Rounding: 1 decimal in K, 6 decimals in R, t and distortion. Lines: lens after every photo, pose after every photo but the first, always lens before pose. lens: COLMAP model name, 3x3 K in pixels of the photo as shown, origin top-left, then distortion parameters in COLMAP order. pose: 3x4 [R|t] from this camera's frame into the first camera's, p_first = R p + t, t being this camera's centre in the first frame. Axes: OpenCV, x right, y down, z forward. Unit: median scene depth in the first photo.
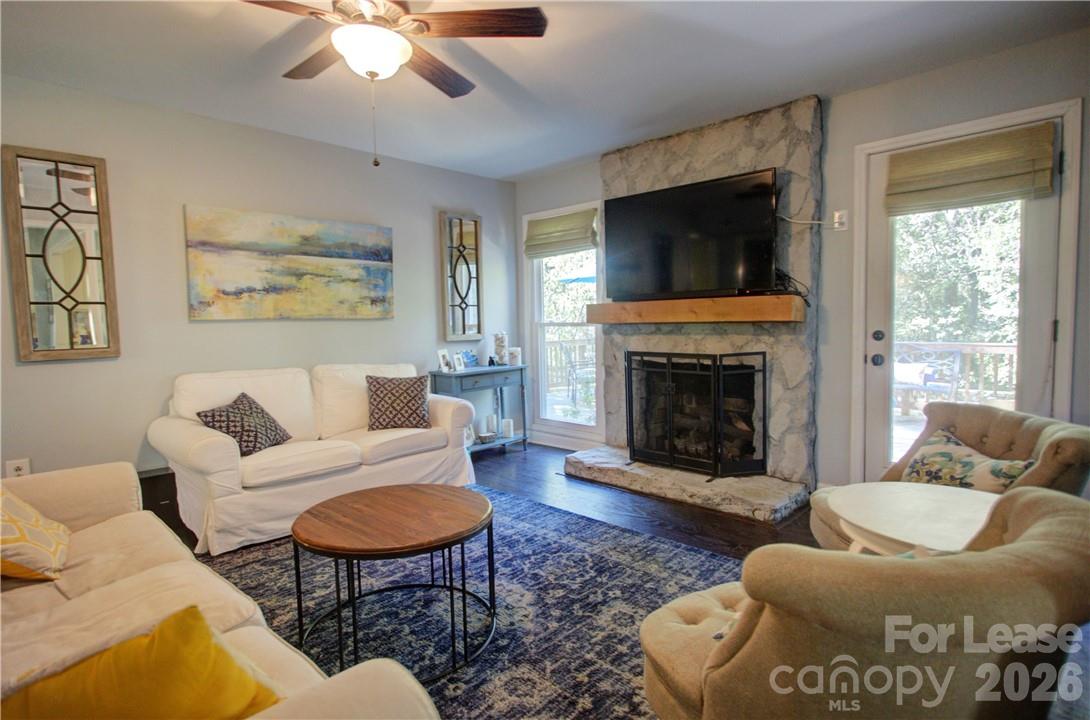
lens RADIAL K [[569.6, 0, 539.6], [0, 569.6, 357.6], [0, 0, 1]] dist [-0.000321, -0.000018]
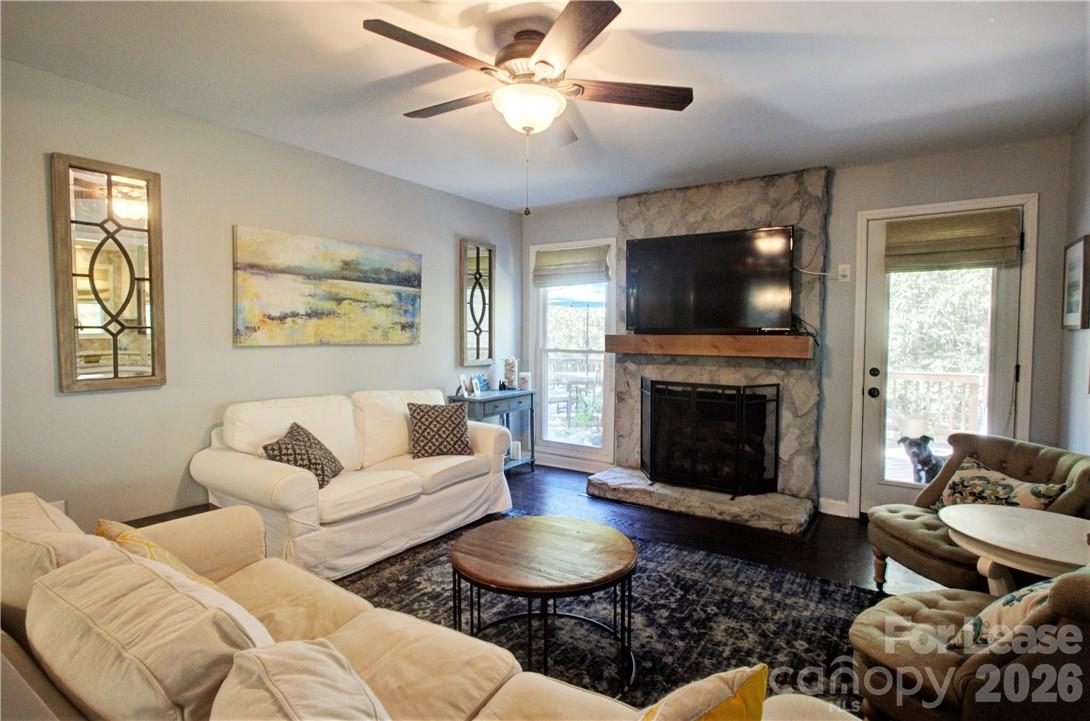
lens RADIAL K [[553.2, 0, 554.6], [0, 553.2, 356.0], [0, 0, 1]] dist [-0.003712, 0.000760]
pose [[0.981526, 0.017997, 0.190480, -0.257607], [-0.013088, 0.999550, -0.026997, -0.030089], [-0.190880, 0.024005, 0.981320, -0.003090]]
